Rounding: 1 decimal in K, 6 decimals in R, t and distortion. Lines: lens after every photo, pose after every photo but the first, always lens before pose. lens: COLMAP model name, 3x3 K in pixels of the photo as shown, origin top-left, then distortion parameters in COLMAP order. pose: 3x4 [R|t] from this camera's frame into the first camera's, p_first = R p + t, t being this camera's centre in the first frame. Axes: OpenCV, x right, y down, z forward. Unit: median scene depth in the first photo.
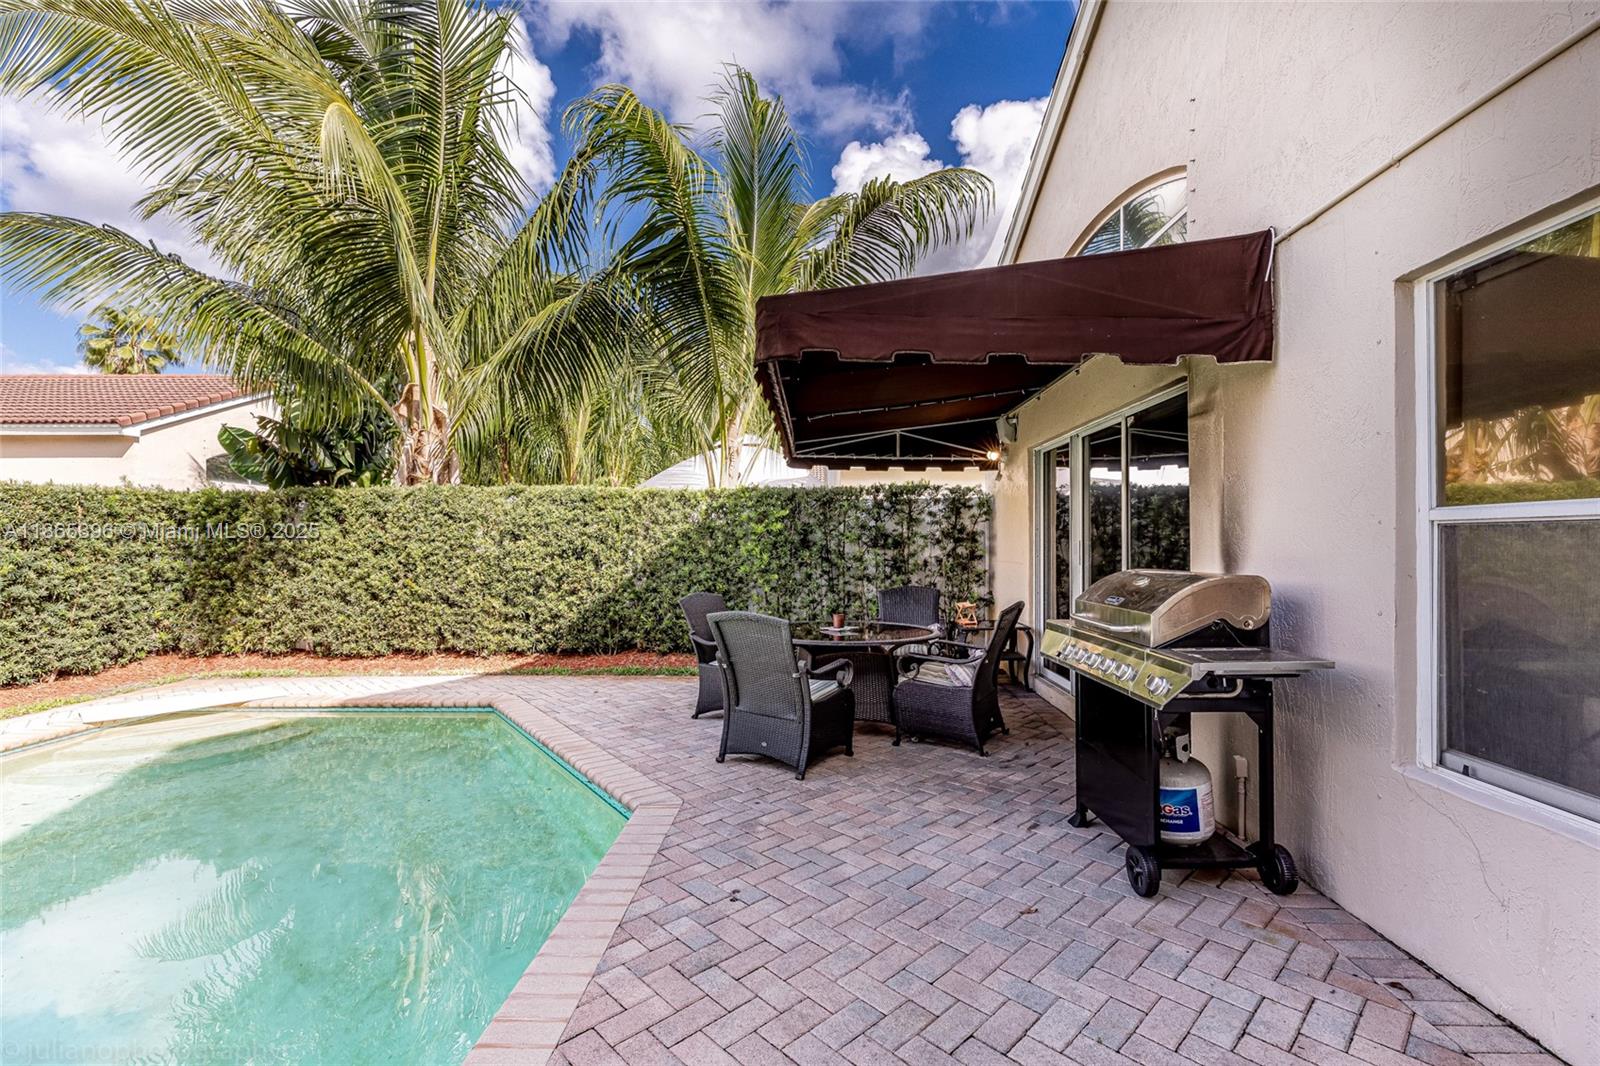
lens RADIAL K [[727.9, 0, 795.9], [0, 727.9, 539.4], [0, 0, 1]] dist [0.021535, -0.000274]
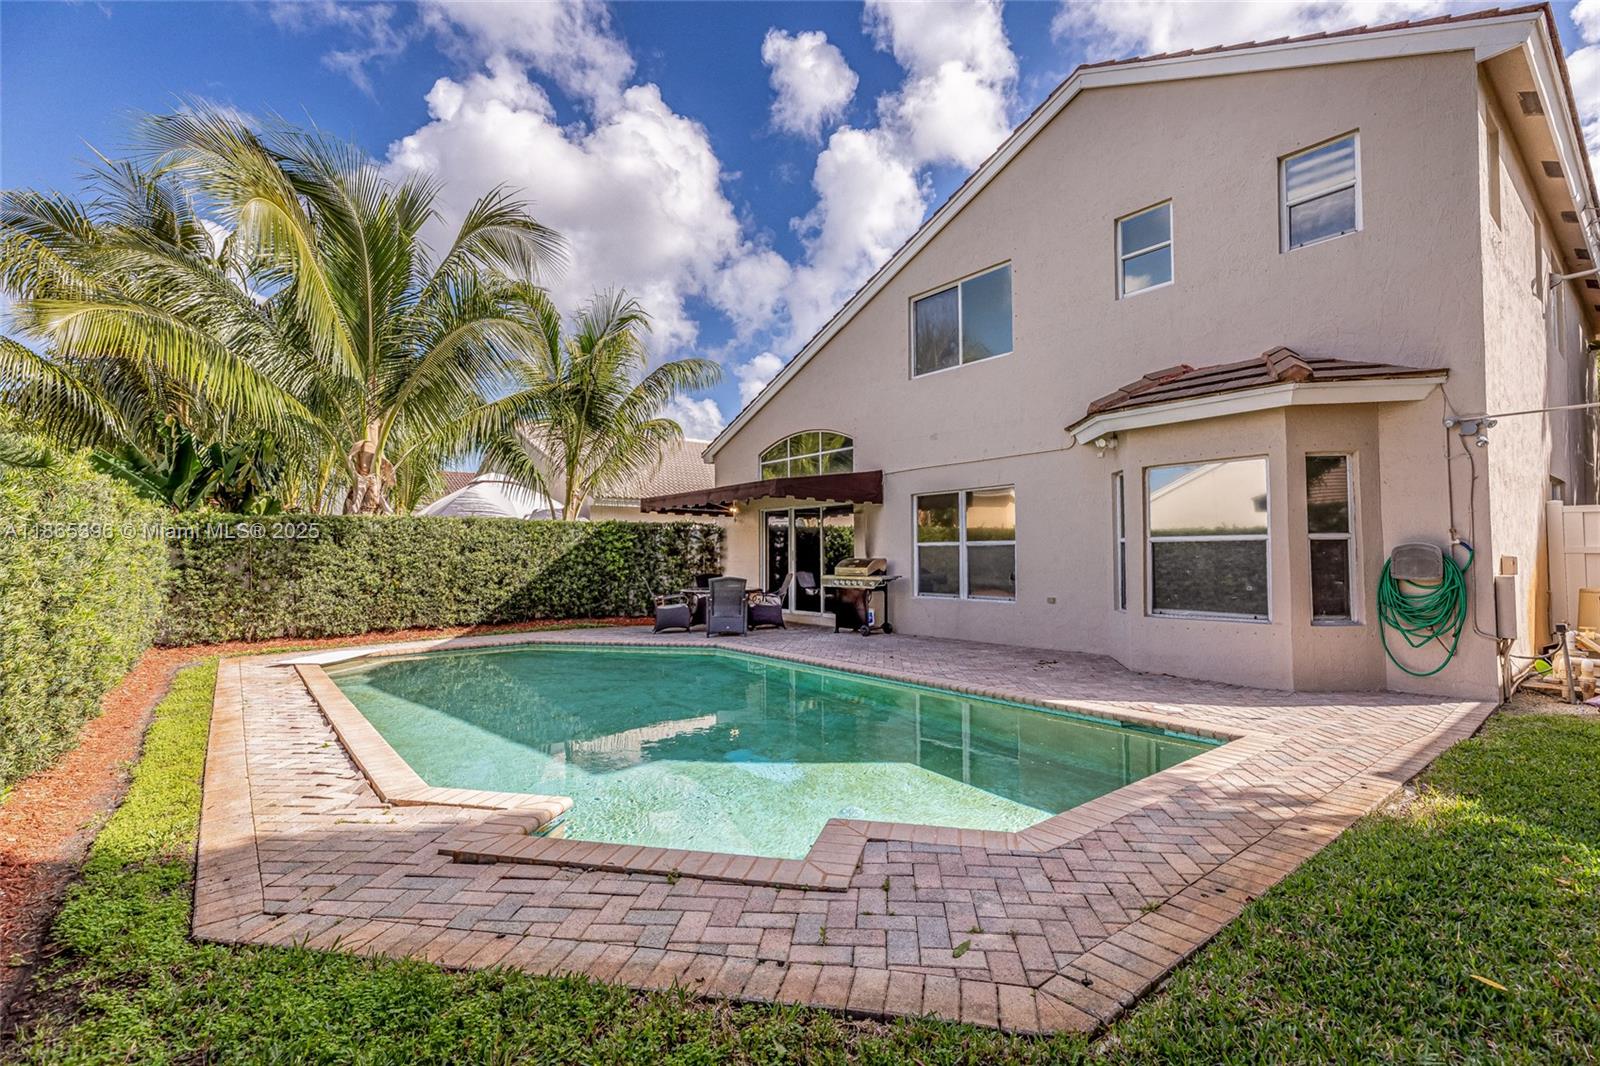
lens RADIAL K [[727.9, 0, 802.6], [0, 727.9, 533.7], [0, 0, 1]] dist [0.021535, -0.000274]
pose [[0.756249, 0.012173, 0.654171, -0.881481], [0.005204, 0.999683, -0.024618, 0.004301], [-0.654264, 0.022022, 0.755946, -0.661328]]
